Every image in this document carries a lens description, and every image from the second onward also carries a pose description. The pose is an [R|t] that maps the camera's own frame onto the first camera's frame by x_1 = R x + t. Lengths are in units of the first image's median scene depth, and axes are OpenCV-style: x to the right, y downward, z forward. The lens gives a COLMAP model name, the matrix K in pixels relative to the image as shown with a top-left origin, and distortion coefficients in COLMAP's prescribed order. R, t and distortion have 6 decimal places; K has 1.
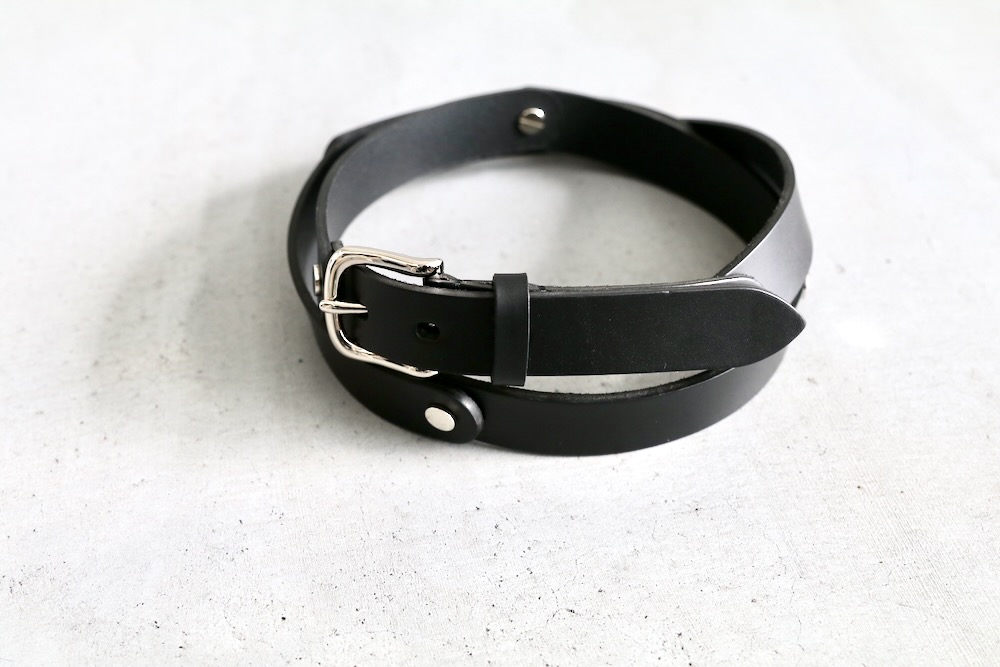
lens RADIAL K [[1131.3, 0, 501.4], [0, 1131.3, 337.8], [0, 0, 1]] dist [-0.089290, 0.000000]
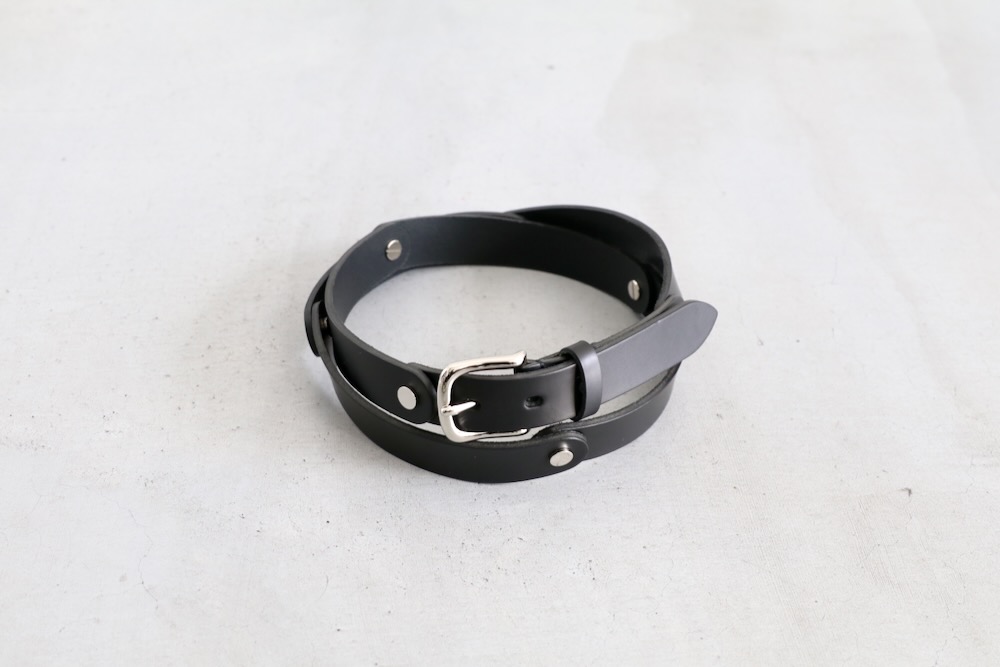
lens RADIAL K [[1241.9, 0, 522.3], [0, 1241.9, 361.4], [0, 0, 1]] dist [-0.108207, 0.000000]
pose [[0.993312, 0.112238, -0.027101, 0.077869], [-0.113611, 0.991948, -0.055962, 0.096227], [0.020601, 0.058667, 0.998065, -0.608781]]
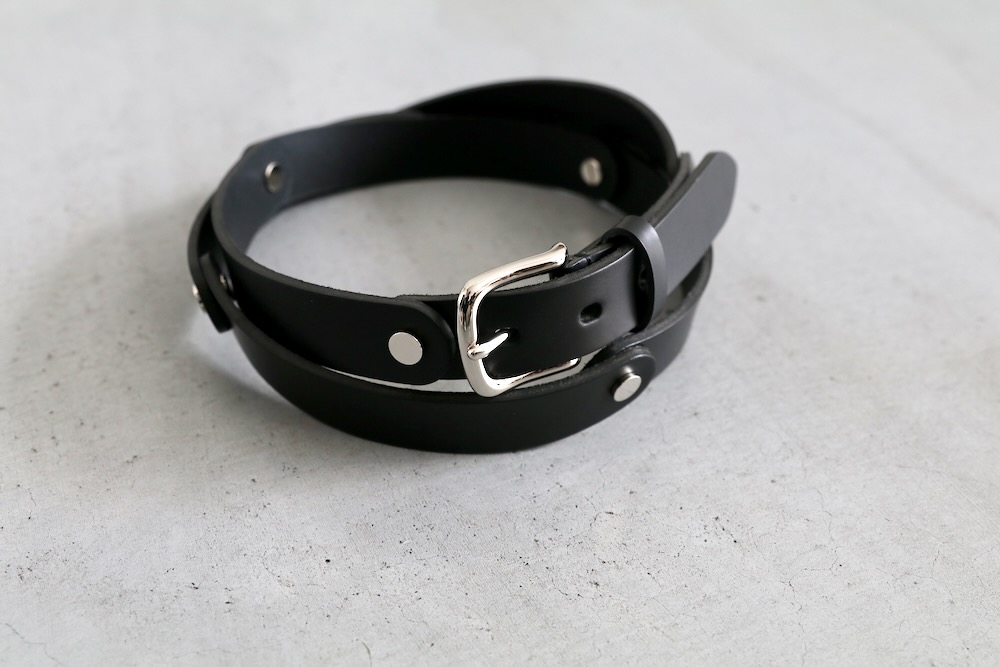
lens RADIAL K [[1131.3, 0, 499.5], [0, 1131.3, 330.2], [0, 0, 1]] dist [-0.089290, 0.000000]
pose [[0.973060, -0.098605, 0.208404, -0.220447], [0.115907, 0.990612, -0.072479, 0.133107], [-0.199300, 0.094682, 0.975354, 0.004137]]
